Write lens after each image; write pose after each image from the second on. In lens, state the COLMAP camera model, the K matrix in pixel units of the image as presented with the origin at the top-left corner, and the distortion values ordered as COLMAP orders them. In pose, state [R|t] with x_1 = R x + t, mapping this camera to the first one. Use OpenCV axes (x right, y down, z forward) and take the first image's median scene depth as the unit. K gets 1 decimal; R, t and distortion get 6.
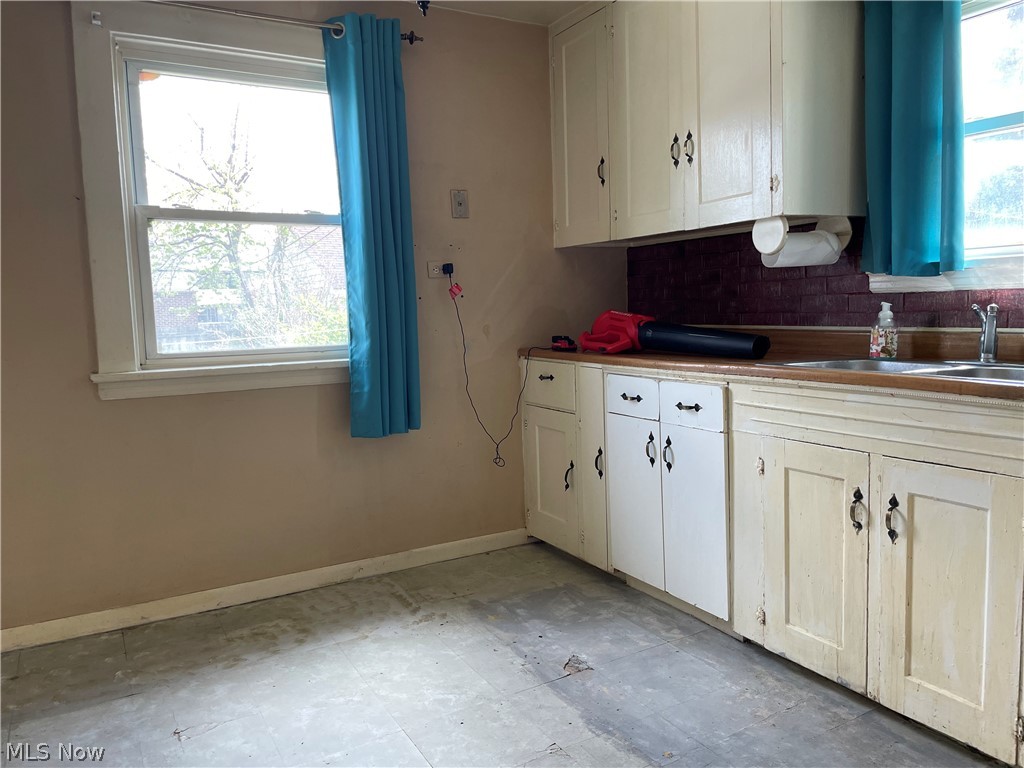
lens RADIAL K [[775.7, 0, 517.9], [0, 775.7, 380.9], [0, 0, 1]] dist [0.048998, -0.033304]
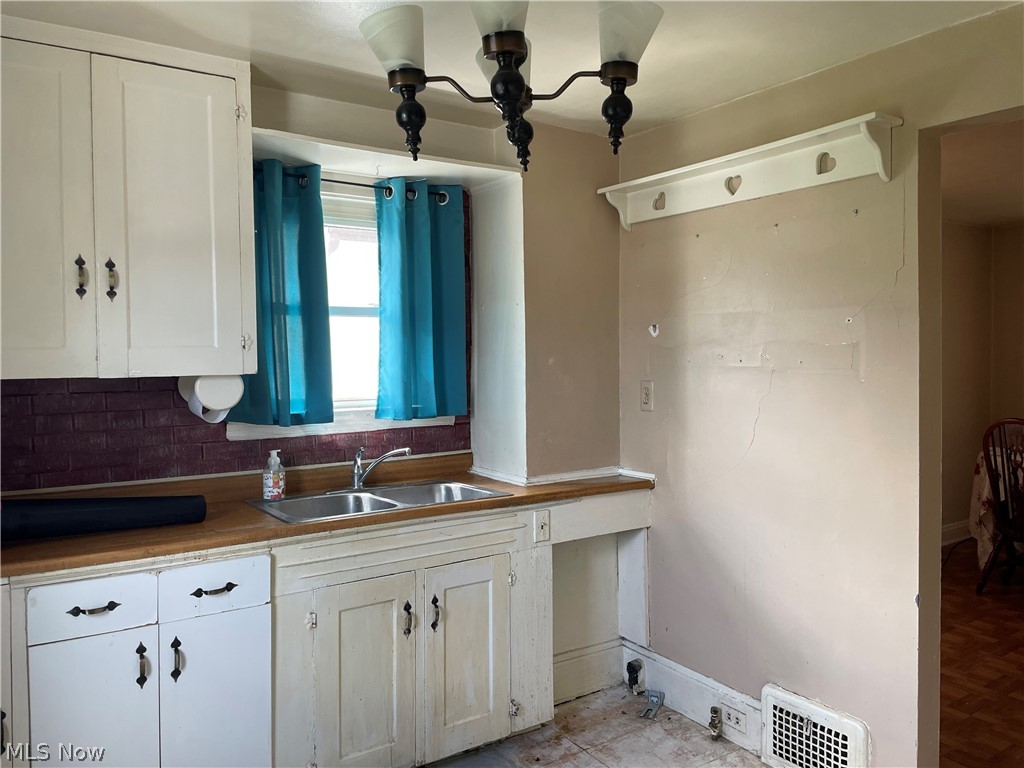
lens RADIAL K [[775.7, 0, 513.6], [0, 775.7, 376.9], [0, 0, 1]] dist [0.048998, -0.033304]
pose [[-0.069041, 0.000936, 0.997613, -0.705211], [0.107075, 0.994230, 0.006477, -0.180583], [-0.991851, 0.107267, -0.068743, 0.743780]]
